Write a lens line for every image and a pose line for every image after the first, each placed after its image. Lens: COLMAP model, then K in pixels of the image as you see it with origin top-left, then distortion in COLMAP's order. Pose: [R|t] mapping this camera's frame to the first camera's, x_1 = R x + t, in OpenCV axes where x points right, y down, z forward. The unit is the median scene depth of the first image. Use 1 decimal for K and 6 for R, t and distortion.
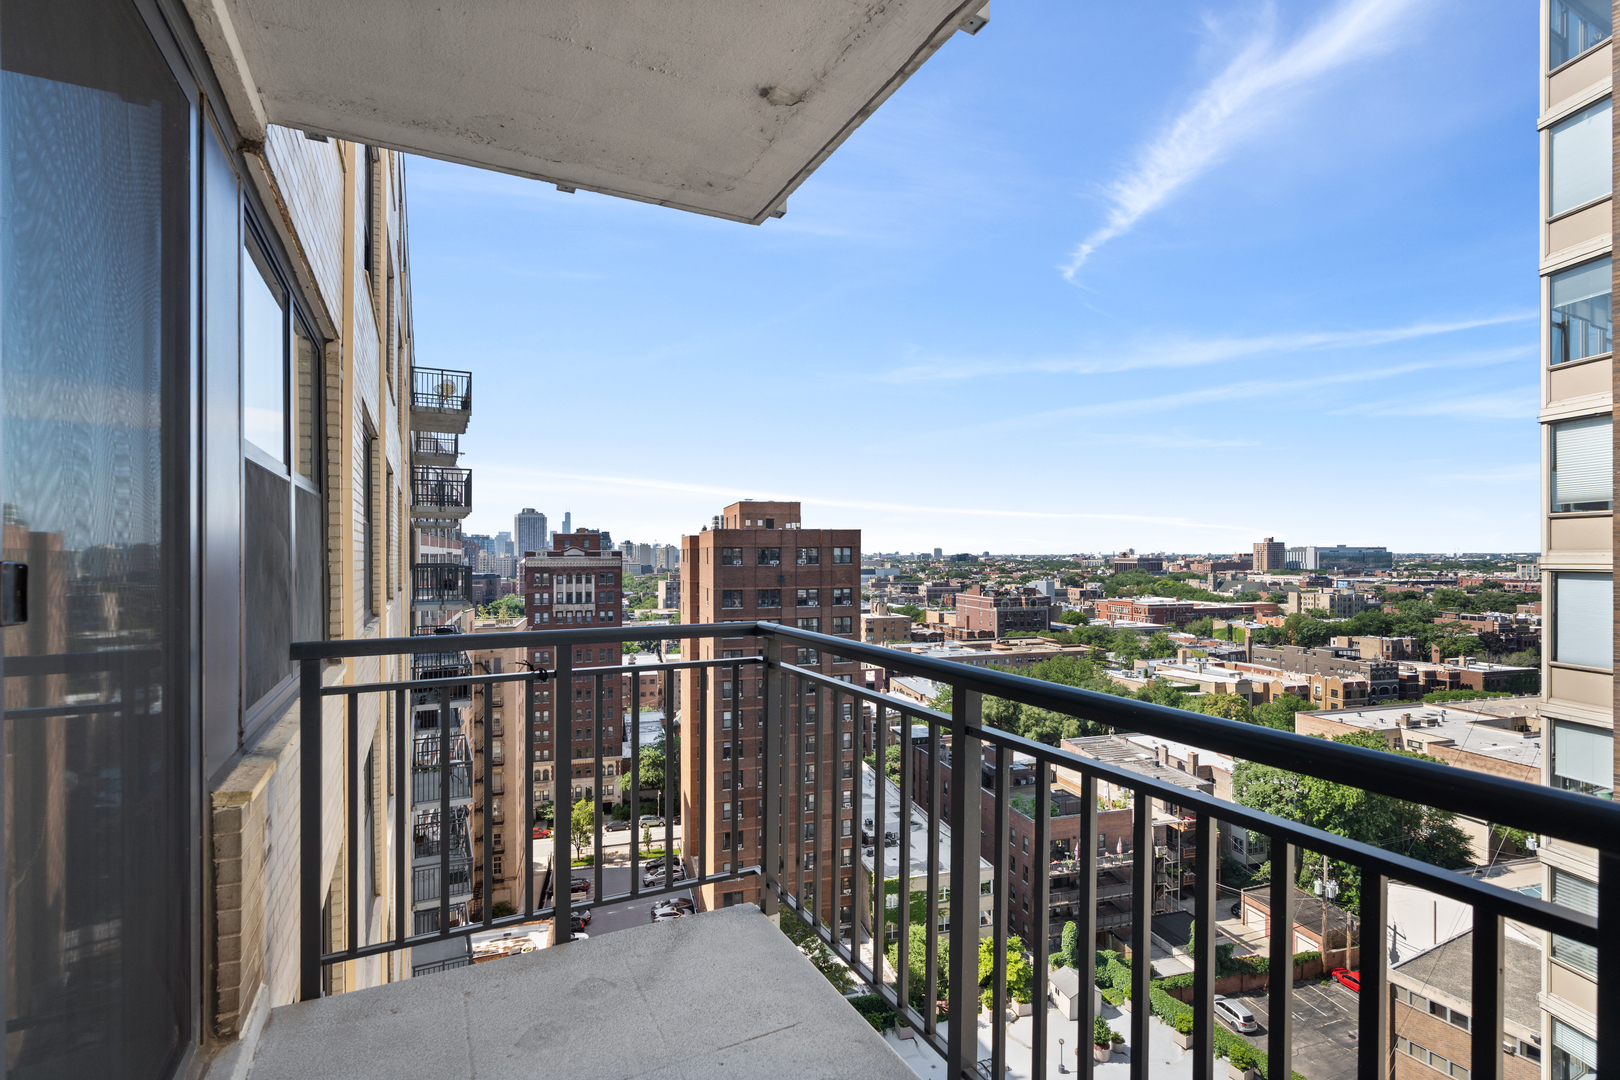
lens RADIAL K [[736.5, 0, 820.6], [0, 736.5, 546.4], [0, 0, 1]] dist [-0.004434, -0.000358]
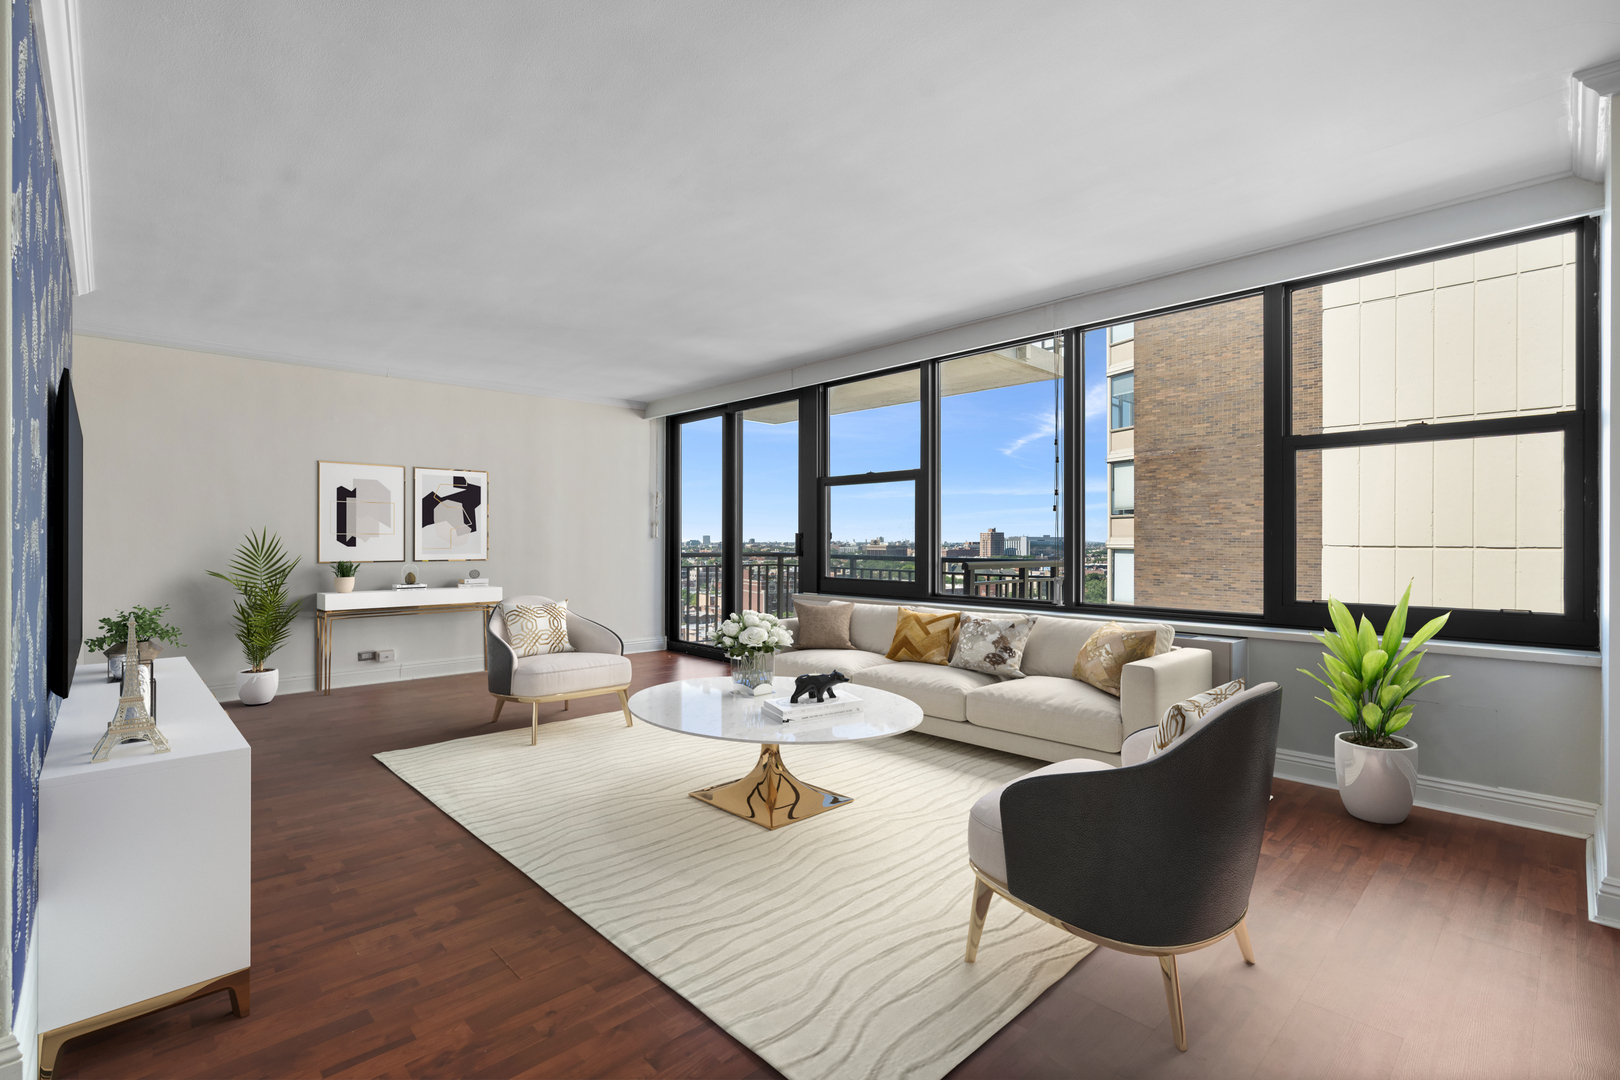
lens RADIAL K [[736.5, 0, 802.2], [0, 736.5, 534.2], [0, 0, 1]] dist [-0.004434, -0.000358]
pose [[0.957461, 0.008400, 0.288441, -0.194345], [-0.008710, 0.999962, -0.000209, 0.006377], [-0.288432, -0.002312, 0.957498, -0.442624]]
